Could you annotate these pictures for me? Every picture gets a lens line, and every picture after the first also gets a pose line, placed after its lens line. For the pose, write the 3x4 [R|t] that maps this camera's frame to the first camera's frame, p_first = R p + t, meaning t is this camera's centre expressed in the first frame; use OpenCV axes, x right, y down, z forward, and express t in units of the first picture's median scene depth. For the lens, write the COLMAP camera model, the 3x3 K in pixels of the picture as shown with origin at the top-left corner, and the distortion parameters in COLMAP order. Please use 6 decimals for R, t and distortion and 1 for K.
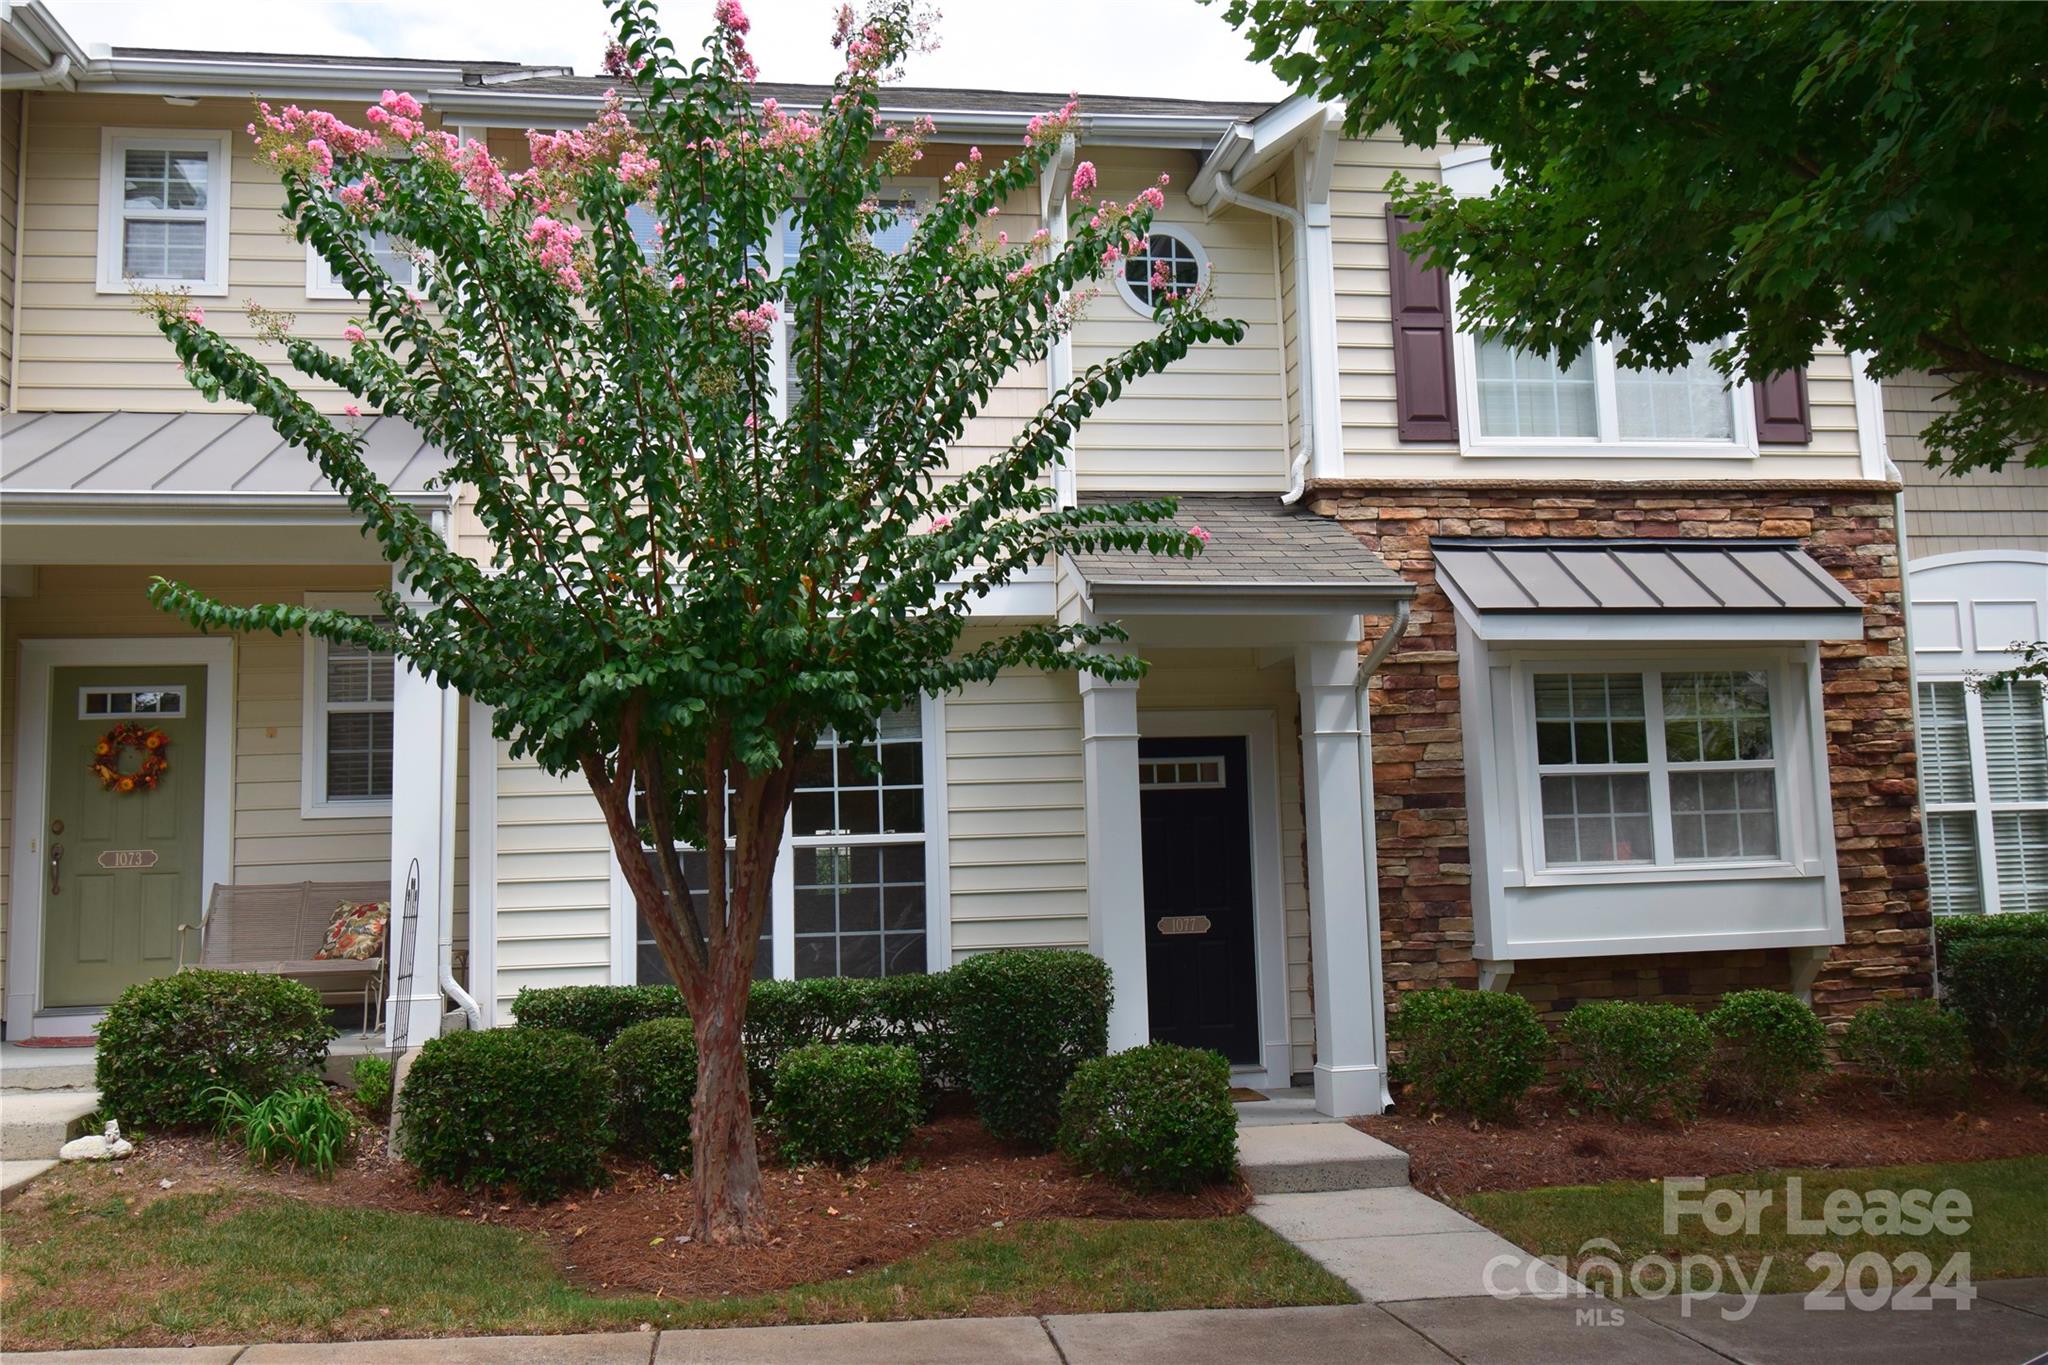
lens RADIAL K [[1728.2, 0, 1024.0], [0, 1728.2, 682.5], [0, 0, 1]] dist [0.003101, 0.006239]
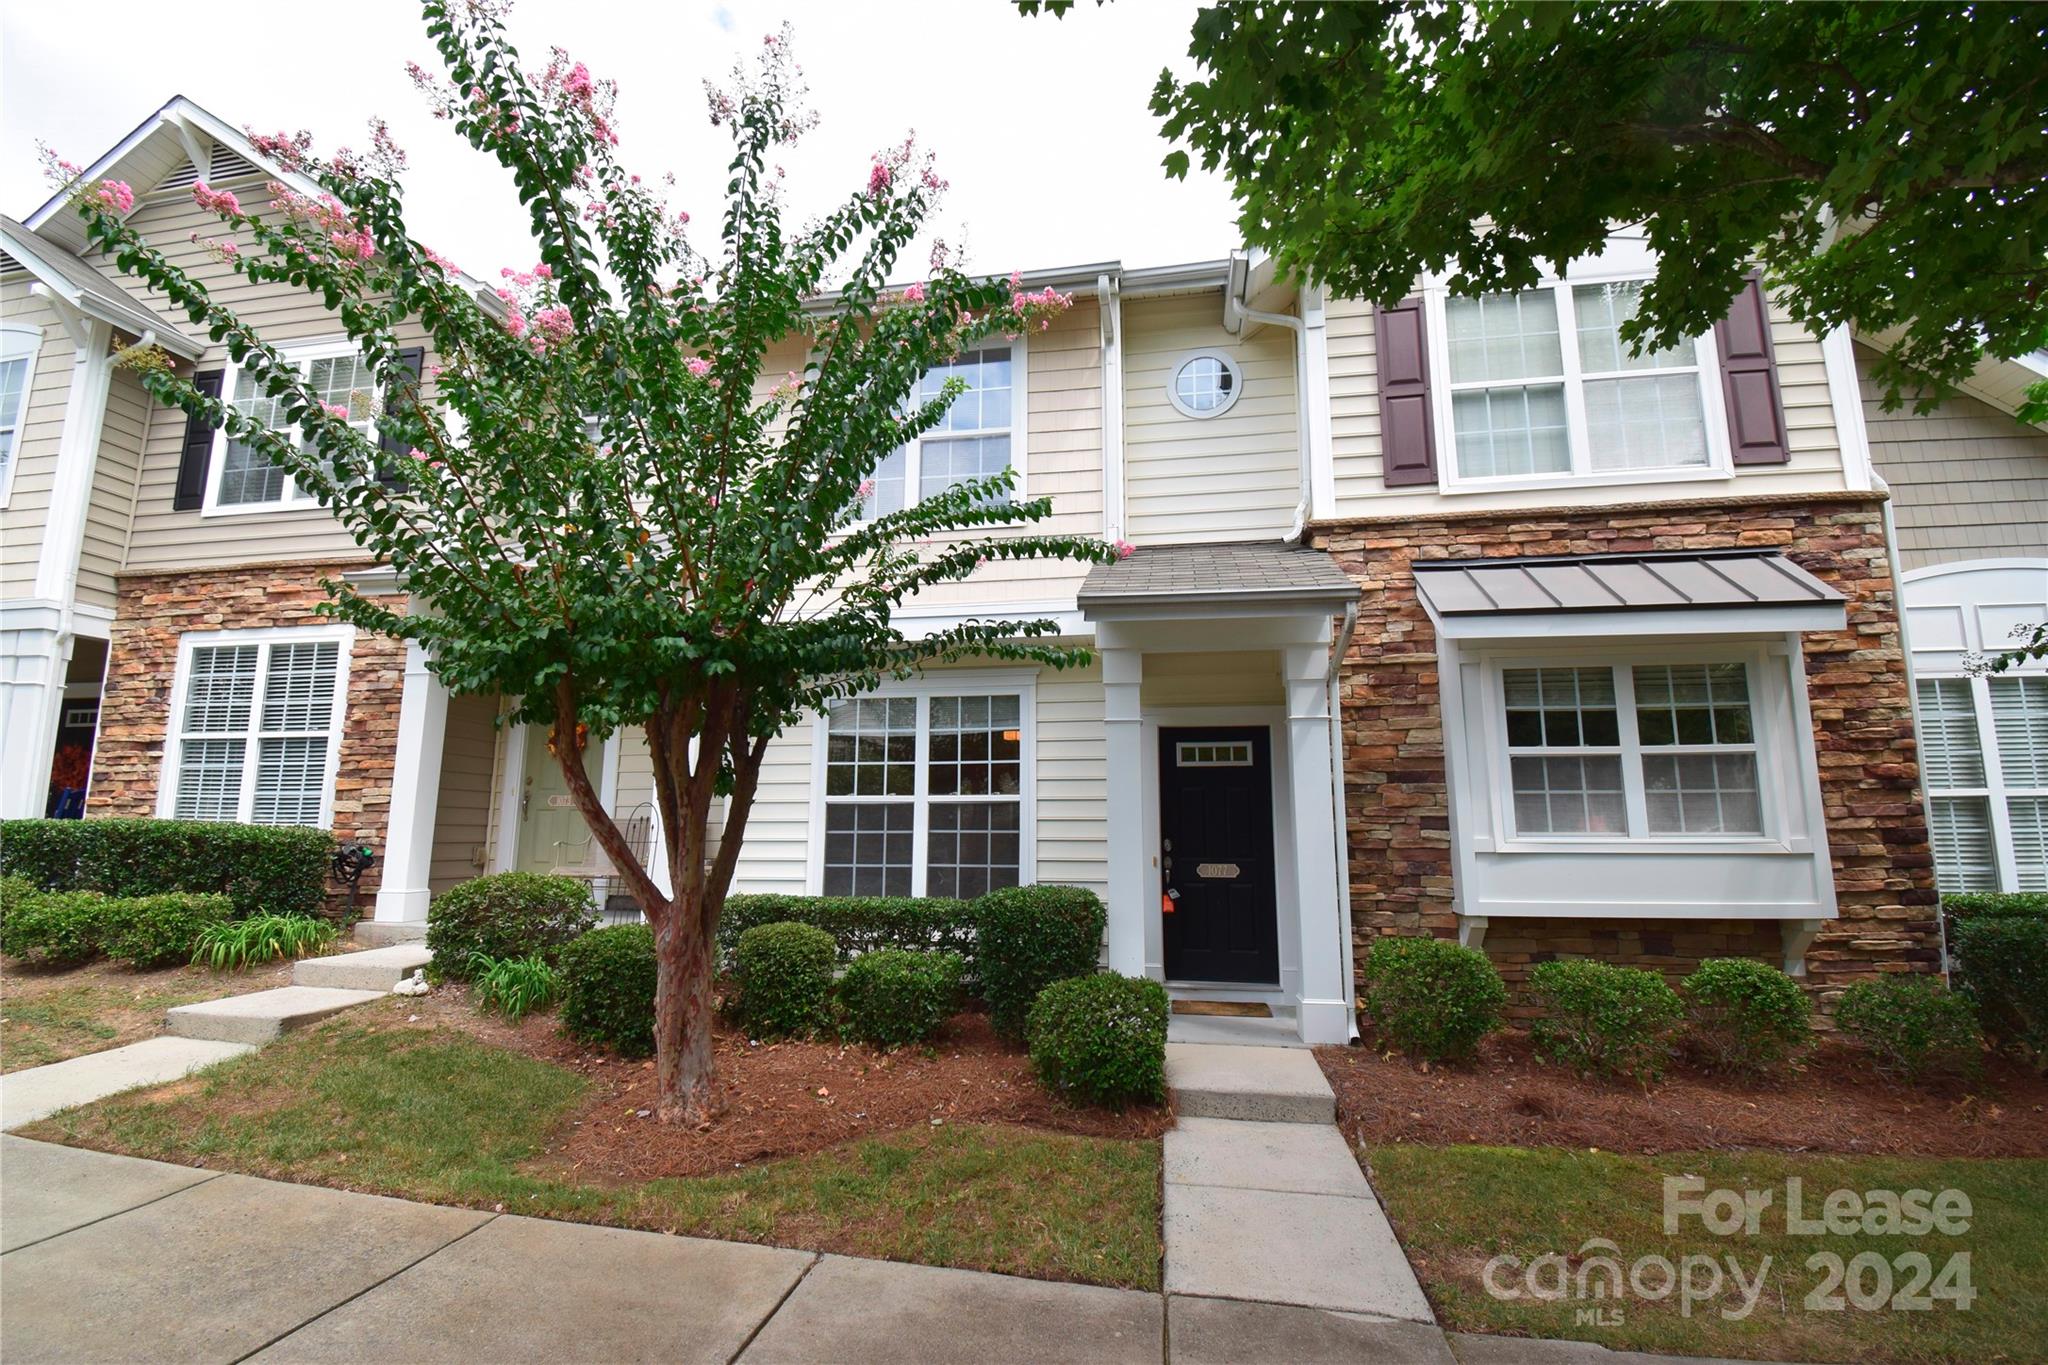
lens RADIAL K [[916.0, 0, 1018.6], [0, 916.0, 683.1], [0, 0, 1]] dist [0.019239, -0.024310]
pose [[0.947077, -0.017732, -0.320516, 0.178414], [0.003866, 0.999031, -0.043846, 0.029601], [0.320983, 0.040287, 0.946228, 0.298950]]
